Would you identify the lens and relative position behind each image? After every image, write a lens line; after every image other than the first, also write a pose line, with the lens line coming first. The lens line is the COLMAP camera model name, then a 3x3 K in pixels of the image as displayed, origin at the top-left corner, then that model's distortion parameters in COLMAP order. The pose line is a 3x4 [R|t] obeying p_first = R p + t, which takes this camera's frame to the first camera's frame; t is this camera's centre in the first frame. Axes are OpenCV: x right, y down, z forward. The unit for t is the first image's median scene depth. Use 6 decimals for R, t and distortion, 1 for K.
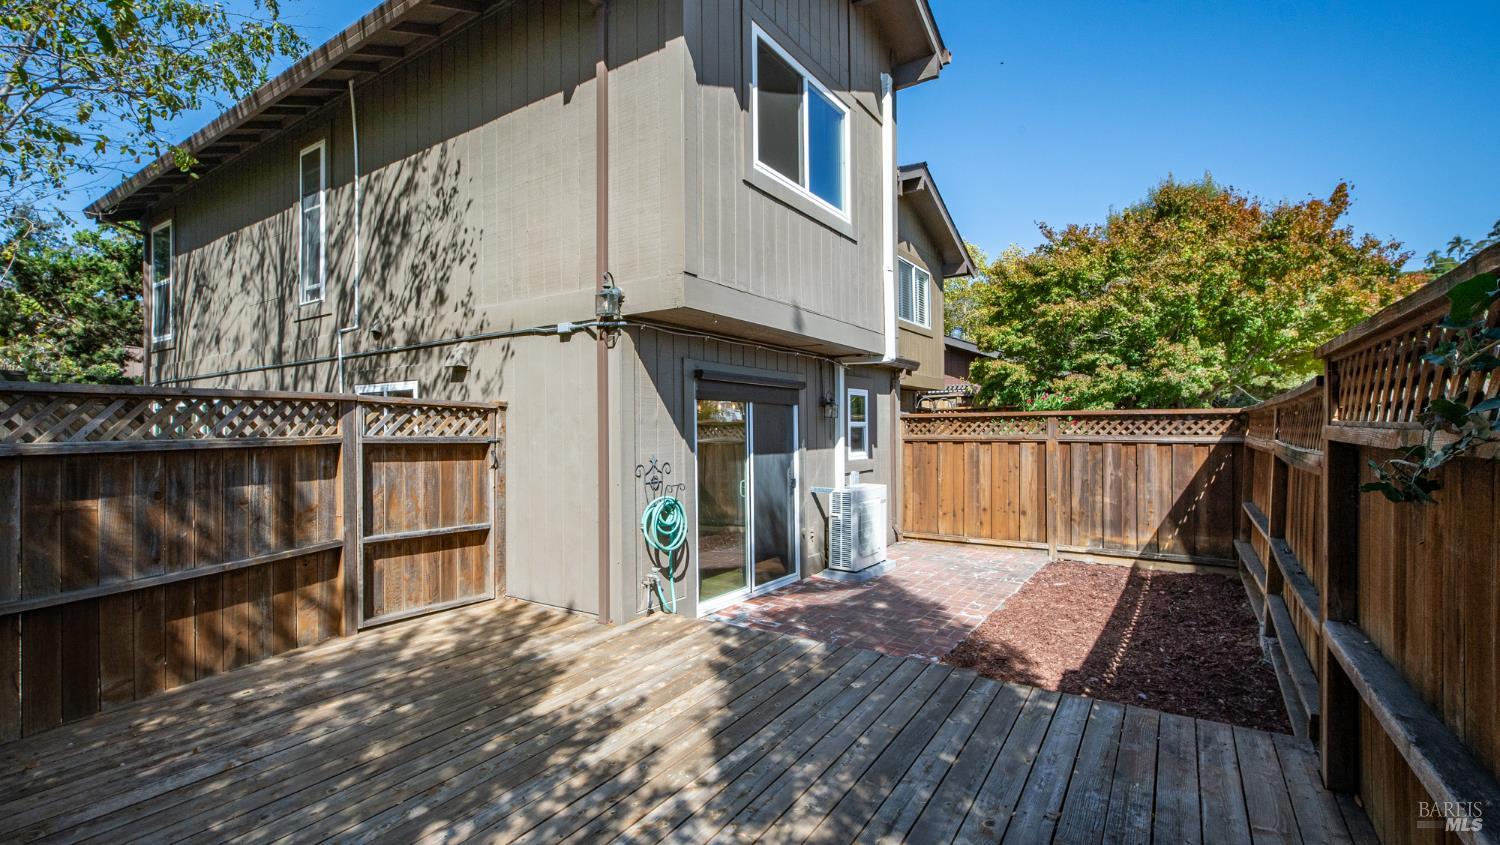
lens RADIAL K [[668.1, 0, 750.0], [0, 668.1, 422.5], [0, 0, 1]] dist [0.001083, 0.000044]
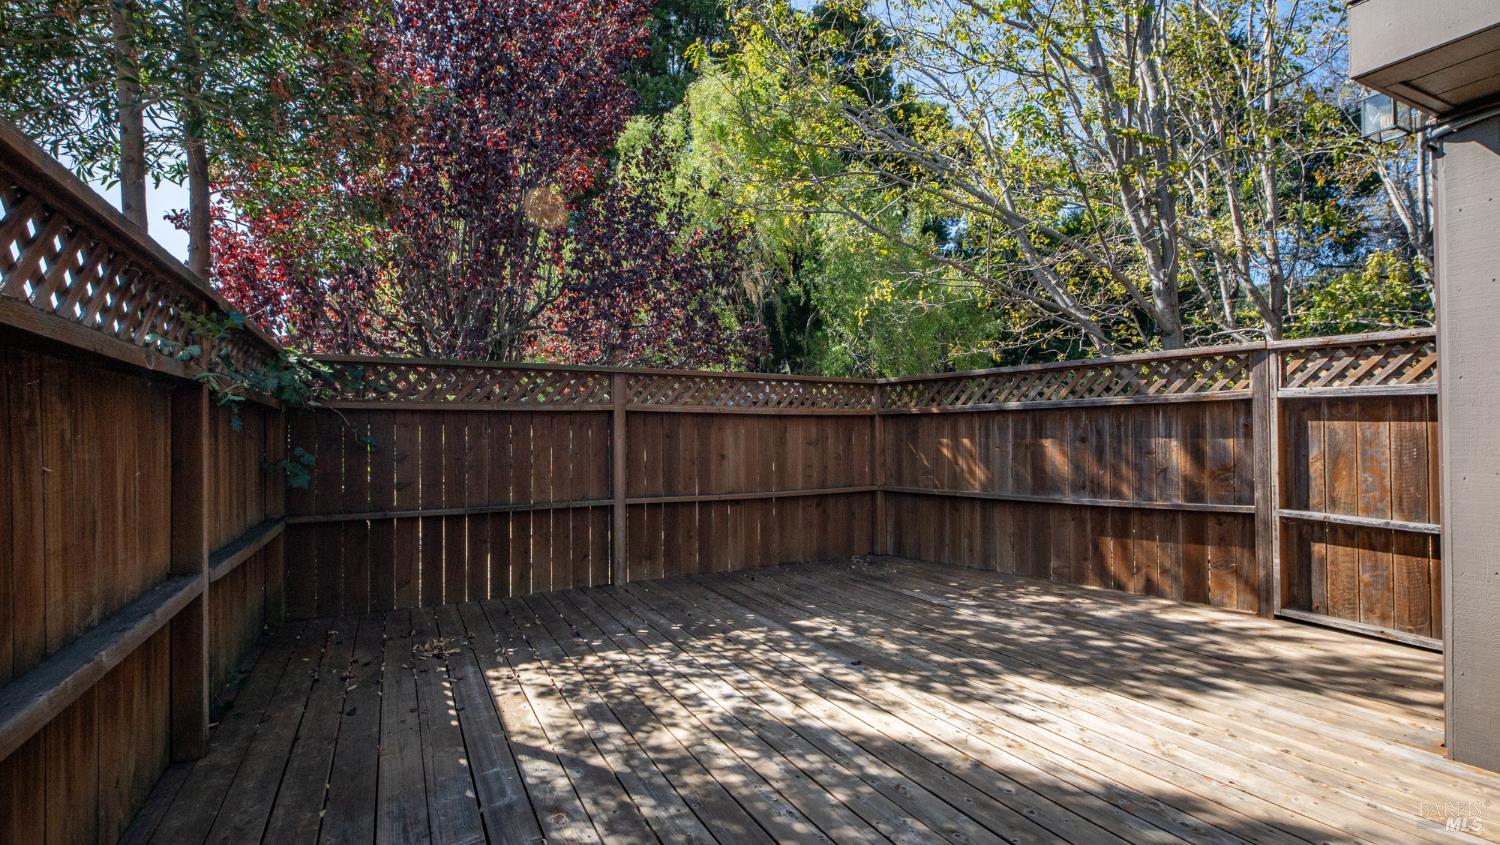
lens RADIAL K [[668.1, 0, 750.0], [0, 668.1, 422.5], [0, 0, 1]] dist [0.001083, 0.000044]
pose [[-0.493490, -0.005843, -0.869732, 0.515997], [0.016266, 0.999741, -0.015945, 0.068523], [0.869600, -0.022016, -0.493267, 0.883678]]
